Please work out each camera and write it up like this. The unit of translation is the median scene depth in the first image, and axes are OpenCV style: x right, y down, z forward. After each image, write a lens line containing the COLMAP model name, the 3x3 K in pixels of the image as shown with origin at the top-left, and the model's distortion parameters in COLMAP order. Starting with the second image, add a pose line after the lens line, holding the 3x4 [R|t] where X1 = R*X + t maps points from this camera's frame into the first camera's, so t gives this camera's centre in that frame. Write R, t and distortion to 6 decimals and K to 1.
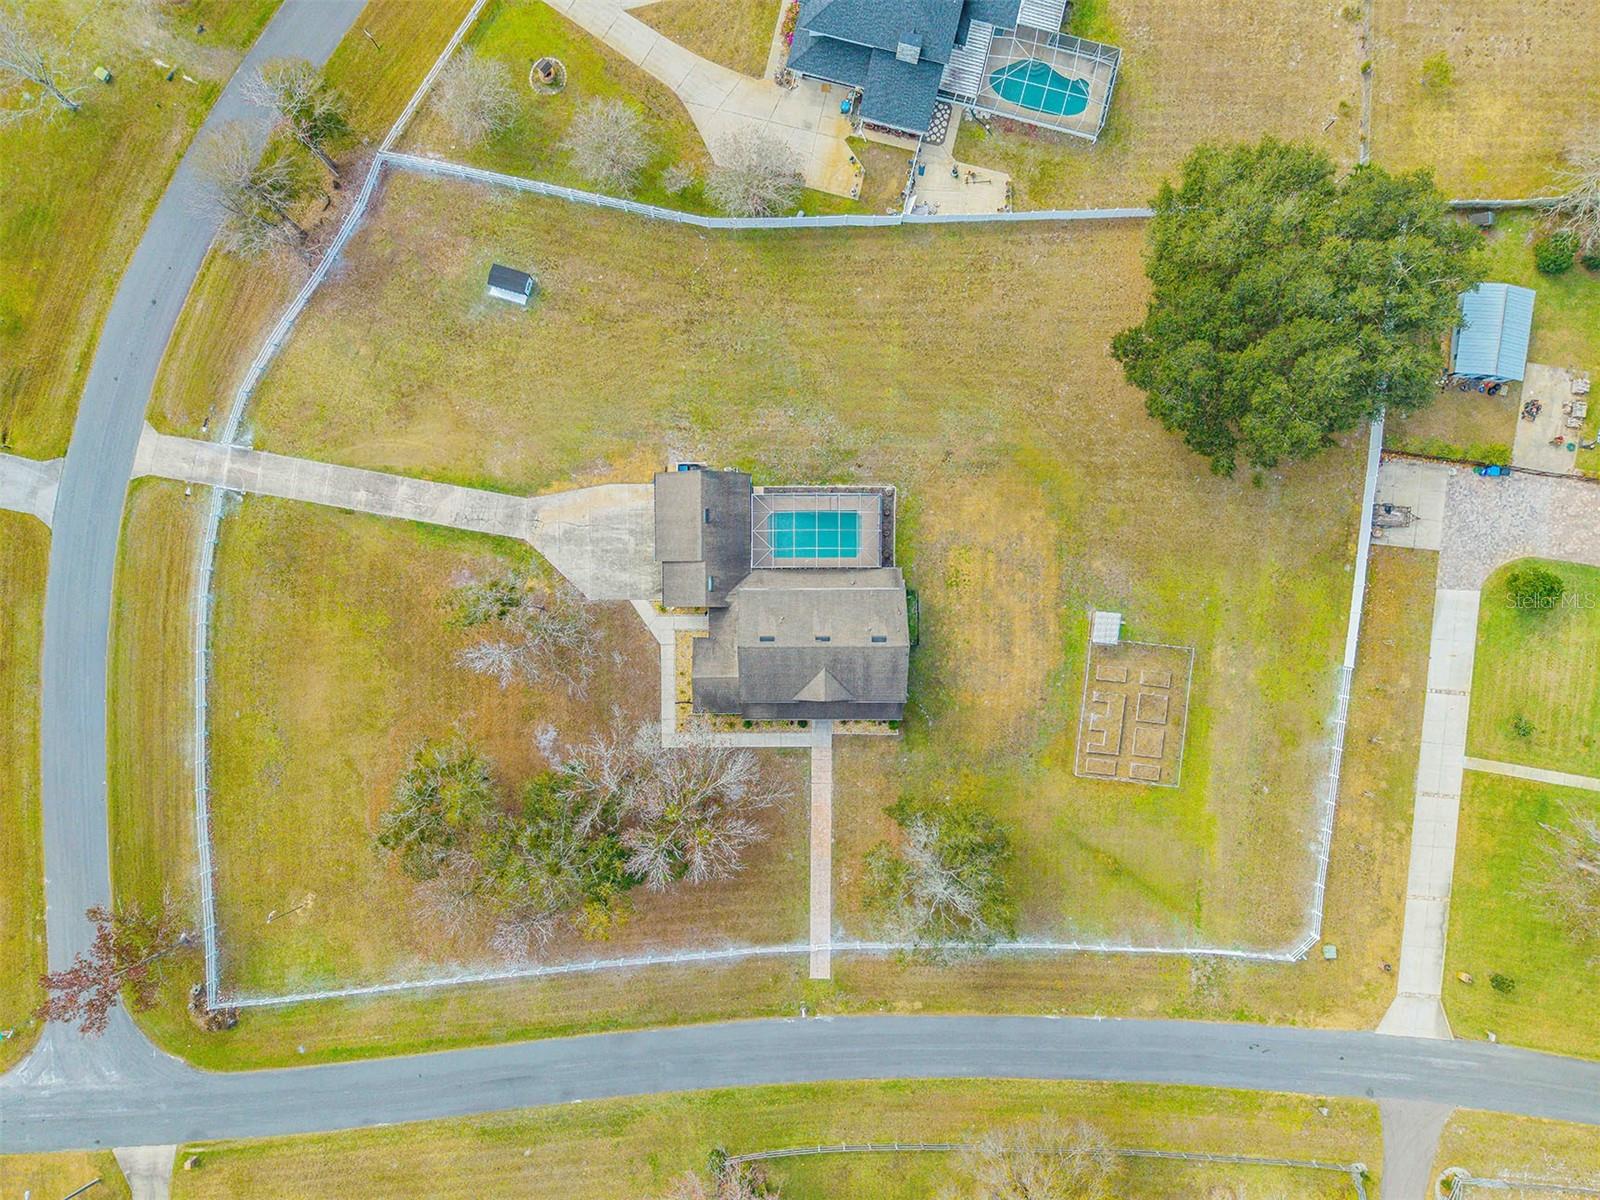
lens RADIAL K [[1087.1, 0, 796.8], [0, 1087.1, 581.7], [0, 0, 1]] dist [-0.007059, 0.002835]
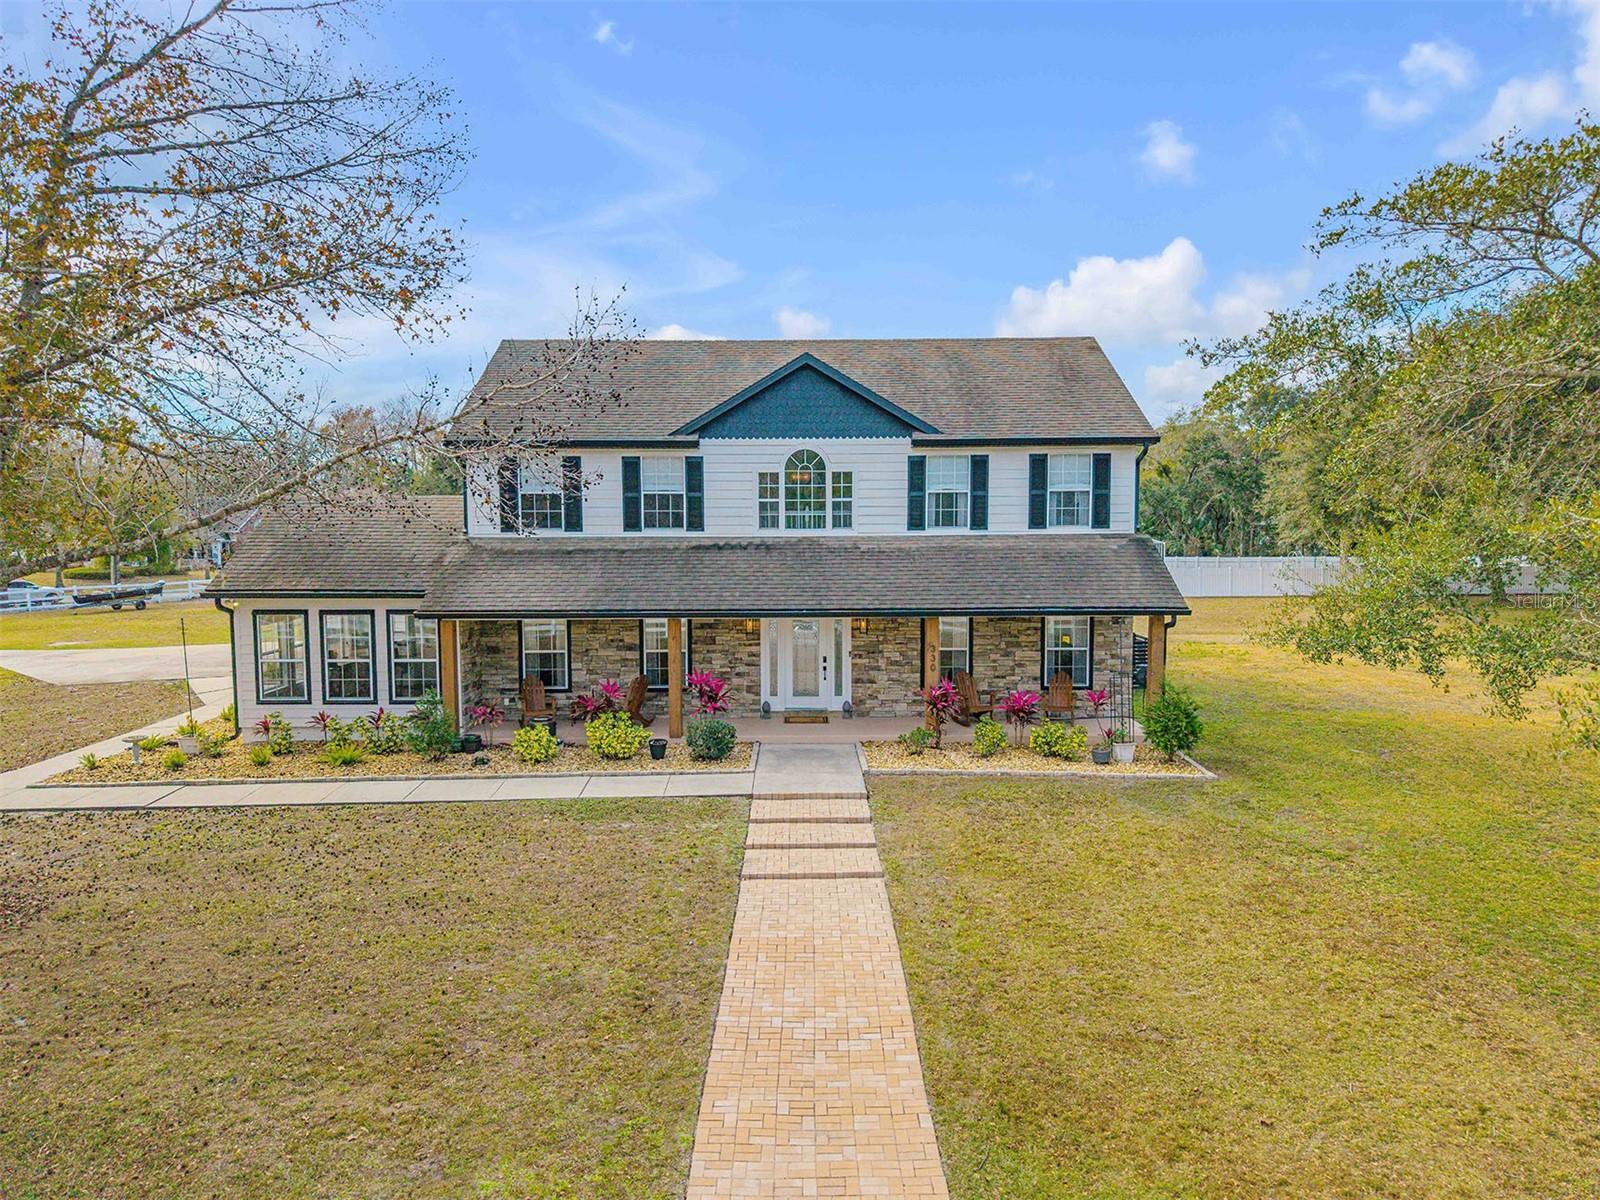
lens RADIAL K [[1076.3, 0, 801.7], [0, 1076.3, 628.3], [0, 0, 1]] dist [0.002123, -0.002972]
pose [[0.999899, -0.011702, 0.008087, 0.020679], [0.009037, 0.083557, -0.996462, 0.324644], [0.010985, 0.996434, 0.083654, 0.956614]]
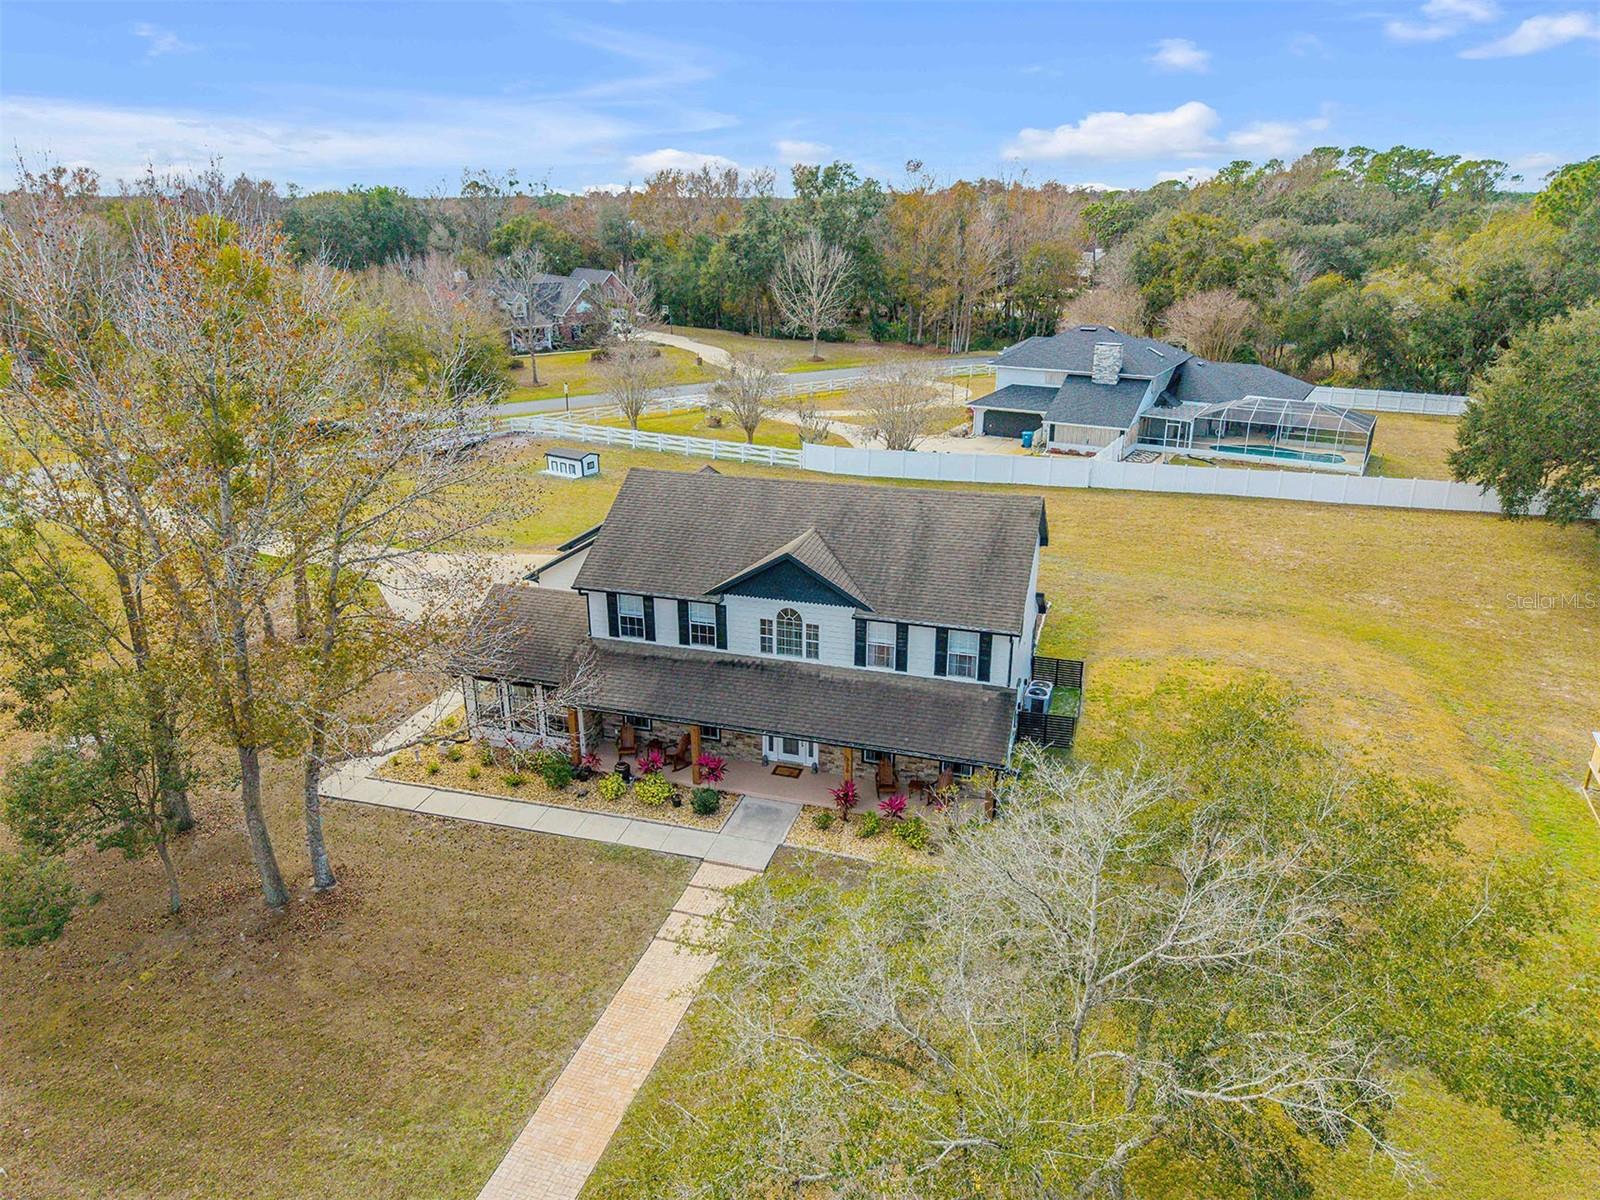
lens RADIAL K [[1087.1, 0, 796.8], [0, 1087.1, 581.7], [0, 0, 1]] dist [-0.007059, 0.002835]
pose [[0.953439, 0.090083, -0.287817, 0.122497], [-0.301481, 0.309824, -0.901731, 0.402066], [0.007942, 0.946517, 0.322557, 0.821606]]
